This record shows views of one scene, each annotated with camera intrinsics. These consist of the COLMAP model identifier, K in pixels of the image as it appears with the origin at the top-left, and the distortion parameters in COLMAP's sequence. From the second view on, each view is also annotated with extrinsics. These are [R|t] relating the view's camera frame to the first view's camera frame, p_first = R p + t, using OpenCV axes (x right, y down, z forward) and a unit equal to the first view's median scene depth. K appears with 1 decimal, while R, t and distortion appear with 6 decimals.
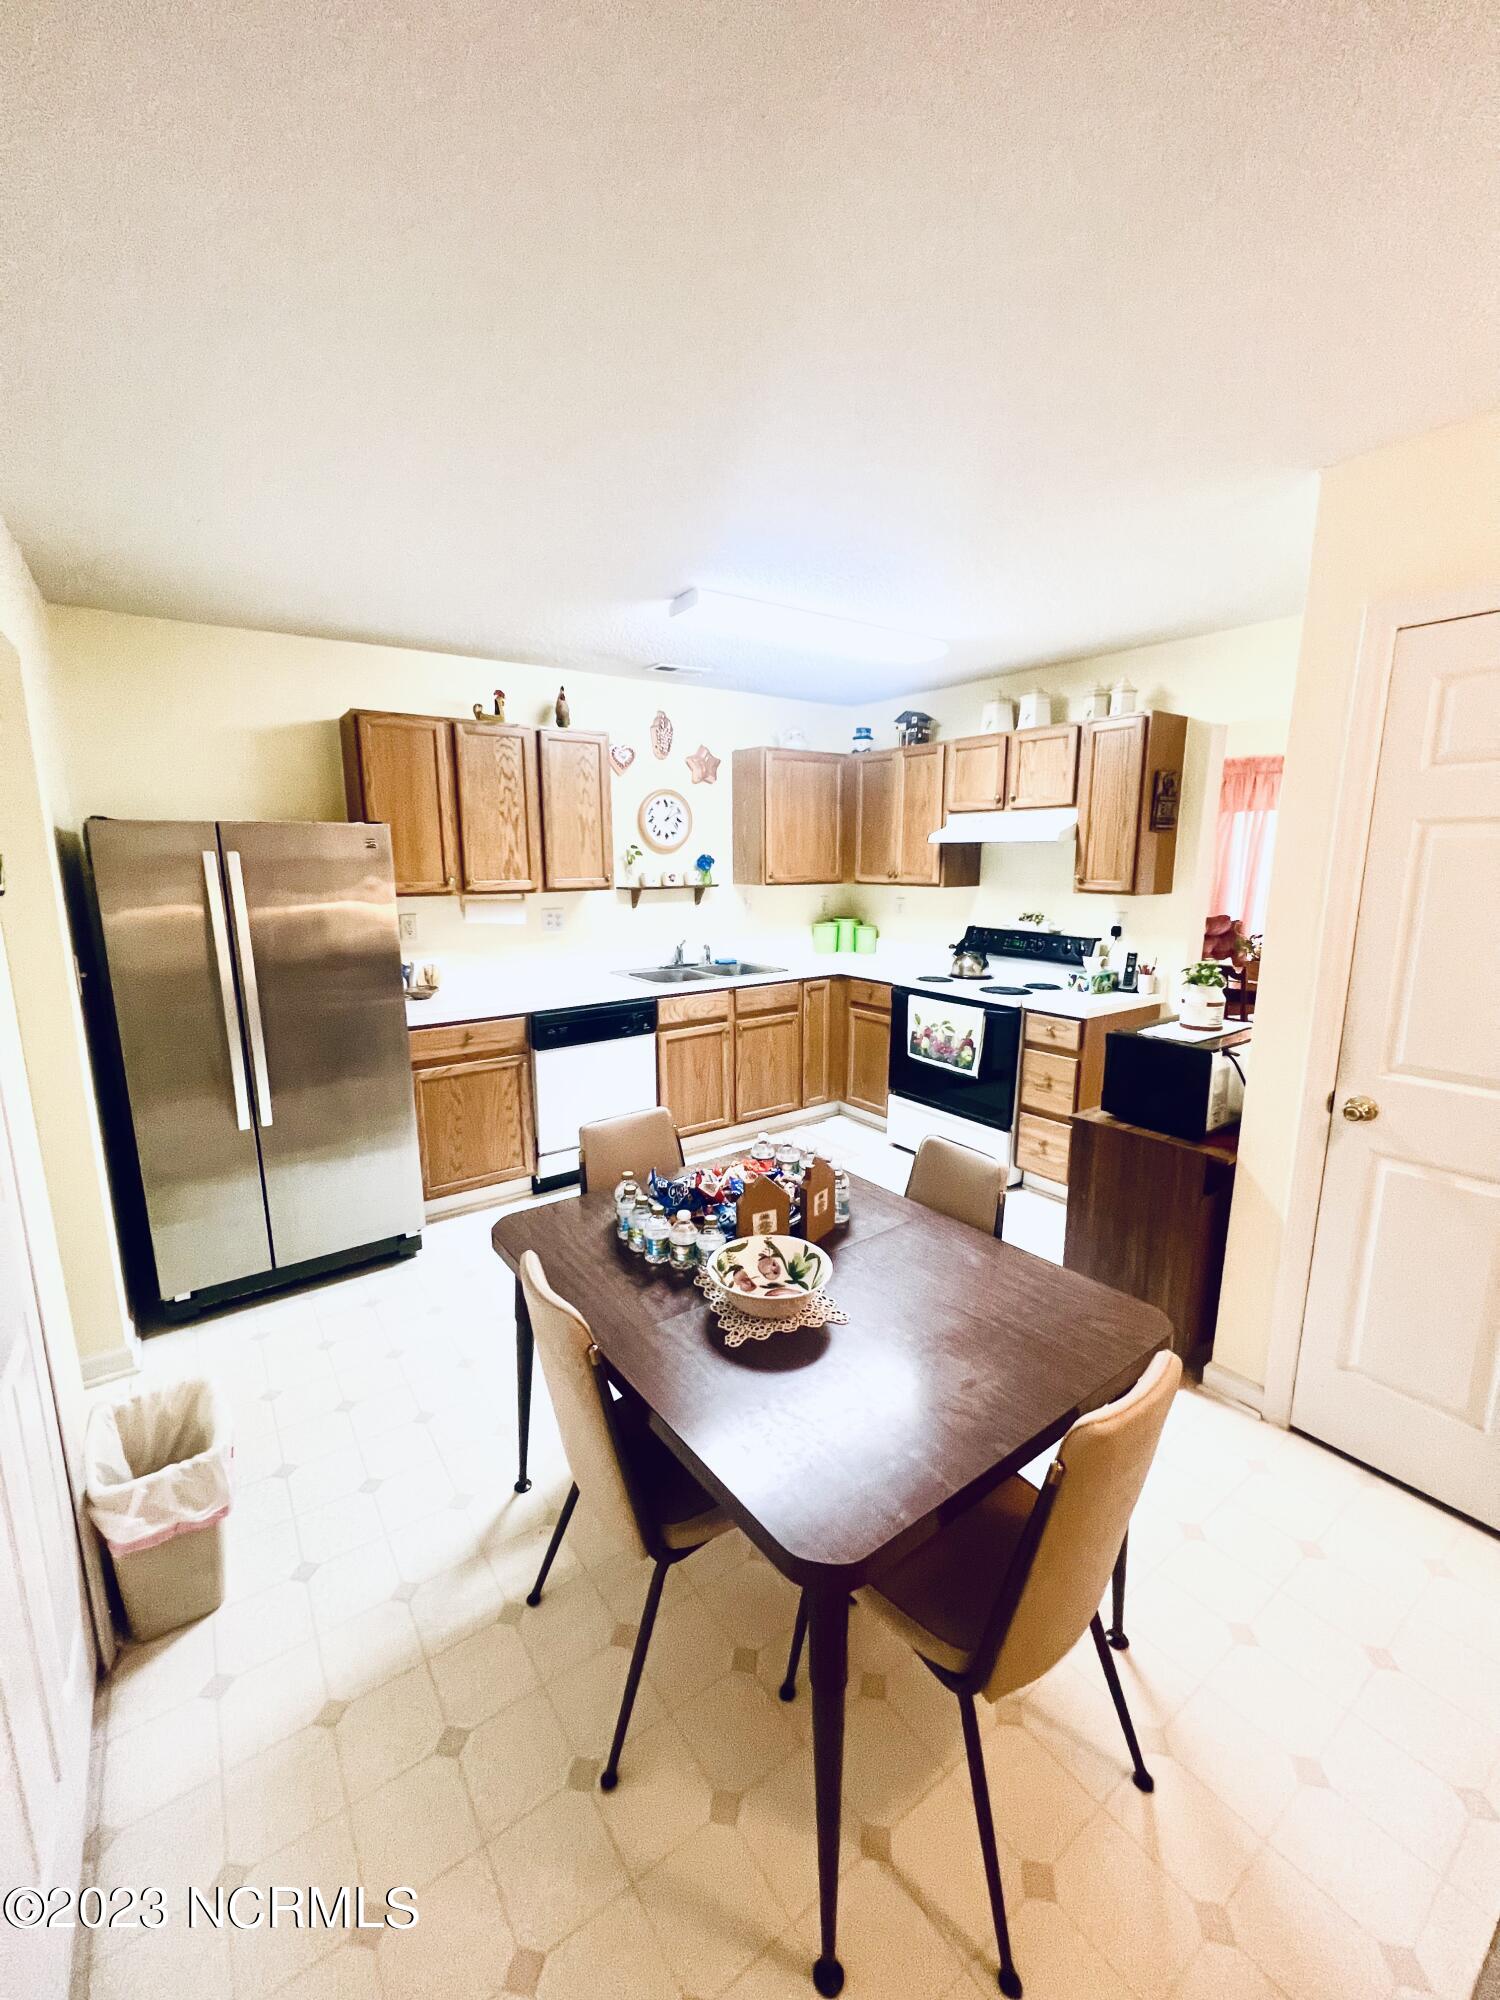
lens RADIAL K [[798.9, 0, 747.6], [0, 798.9, 997.7], [0, 0, 1]] dist [-0.002549, 0.000563]
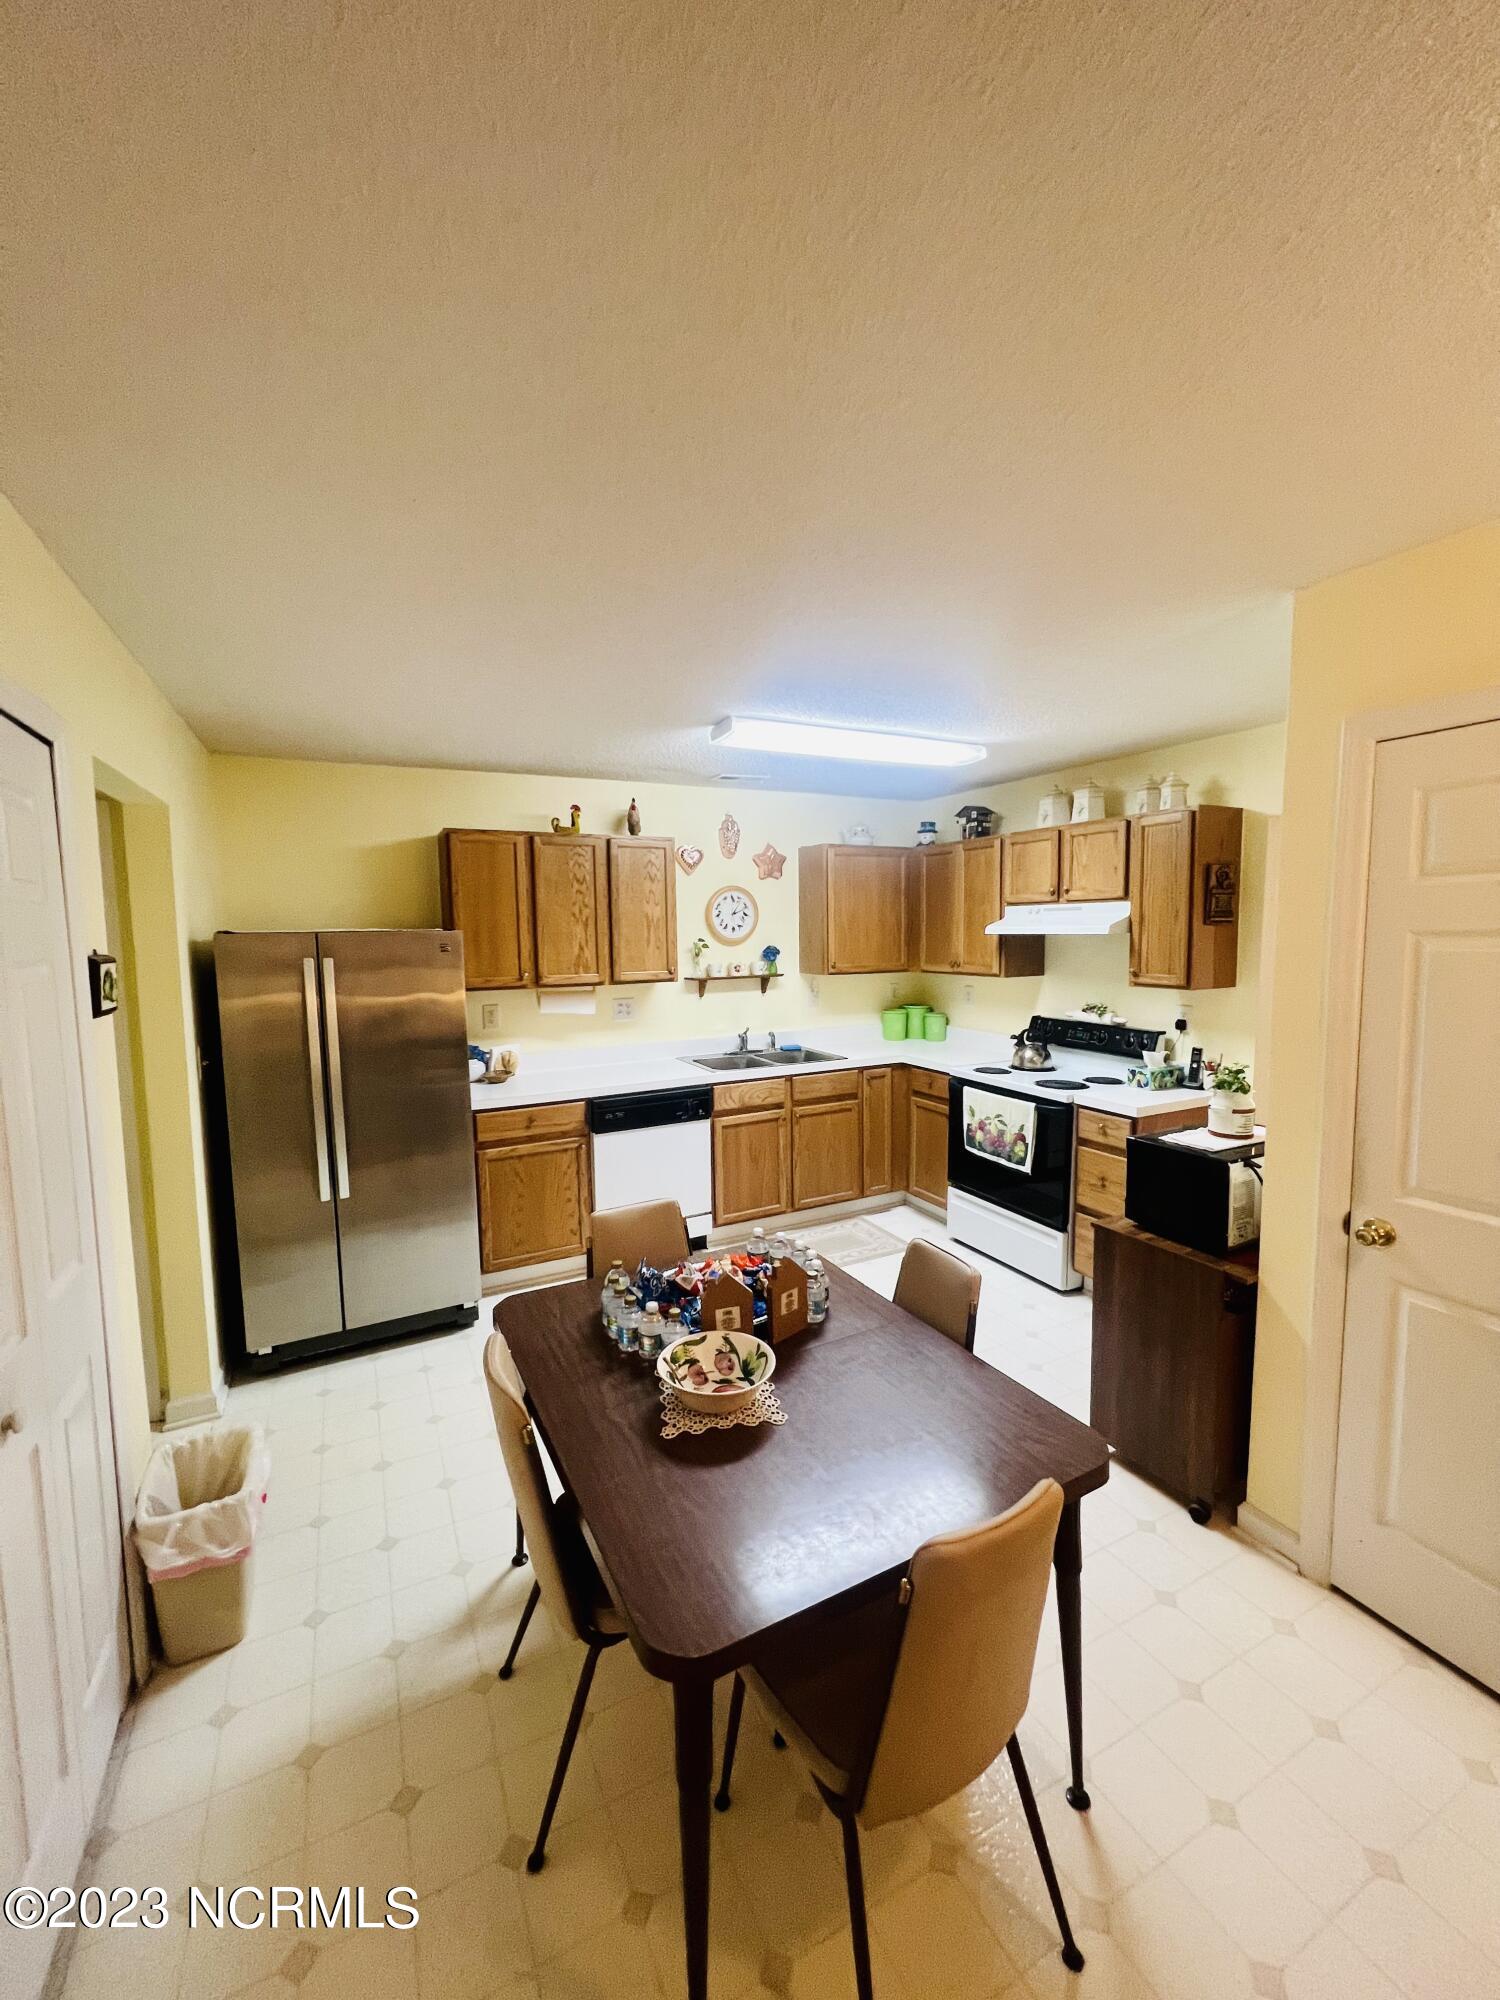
lens RADIAL K [[798.9, 0, 747.6], [0, 798.9, 998.0], [0, 0, 1]] dist [-0.002549, 0.000563]
pose [[0.988125, 0.002329, -0.153638, 0.097667], [-0.016377, 0.995786, -0.090232, -0.021043], [0.152780, 0.091677, 0.983999, -0.033447]]
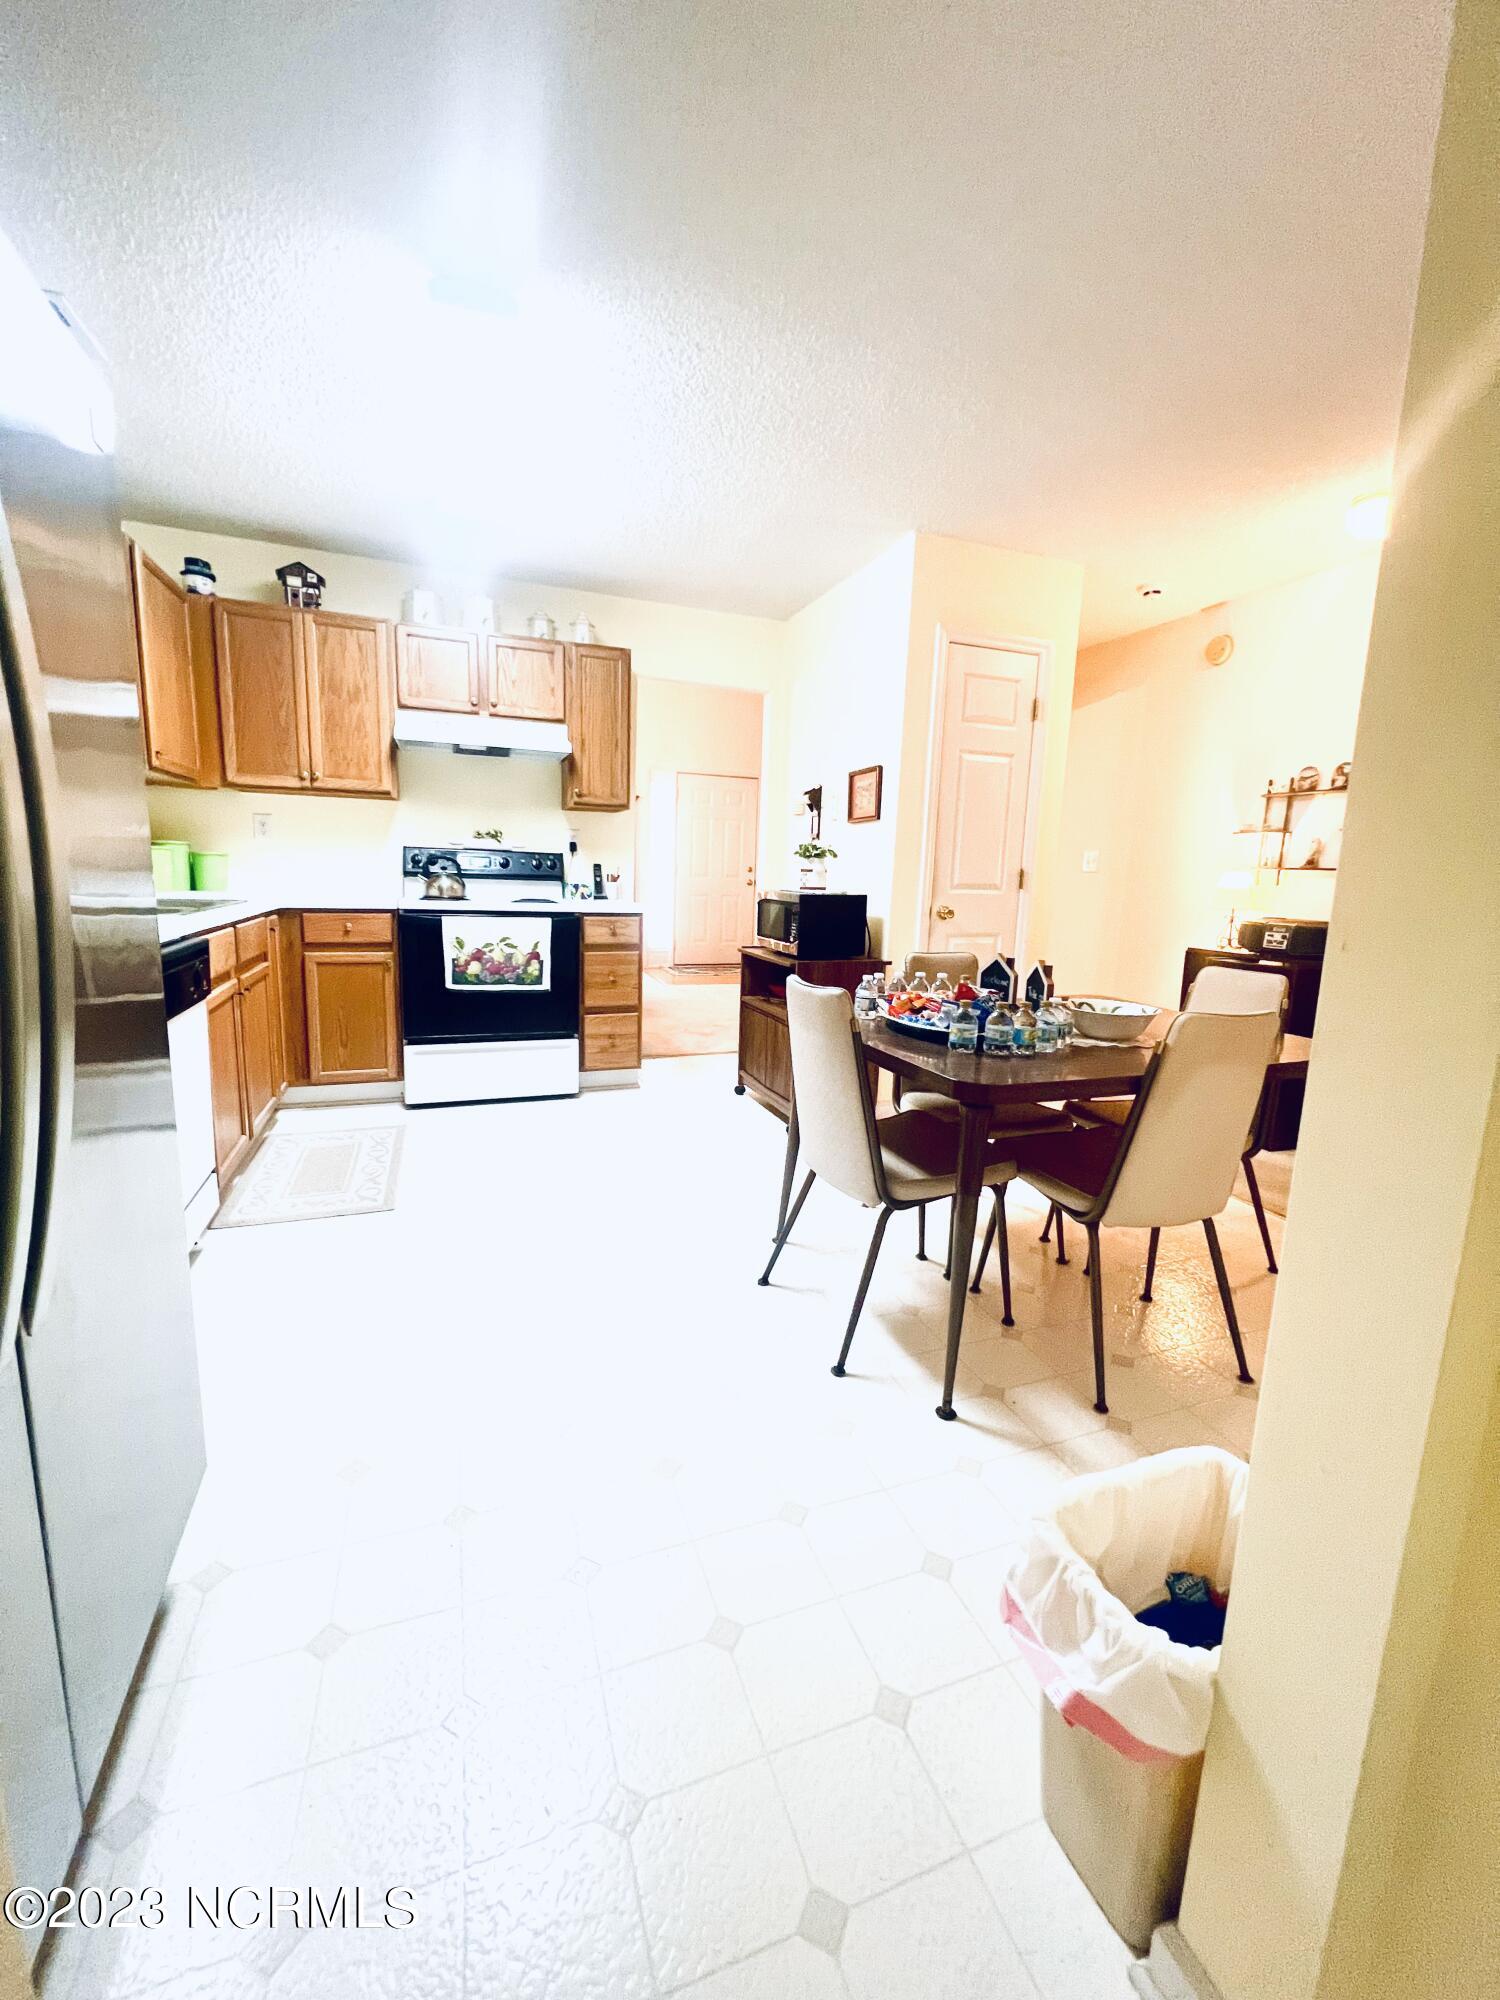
lens RADIAL K [[798.9, 0, 749.6], [0, 798.9, 1000.4], [0, 0, 1]] dist [-0.002549, 0.000563]
pose [[0.261081, -0.143977, 0.954520, -0.588381], [0.141721, 0.983817, 0.109633, 0.041335], [-0.954857, 0.106653, 0.277260, 0.510589]]
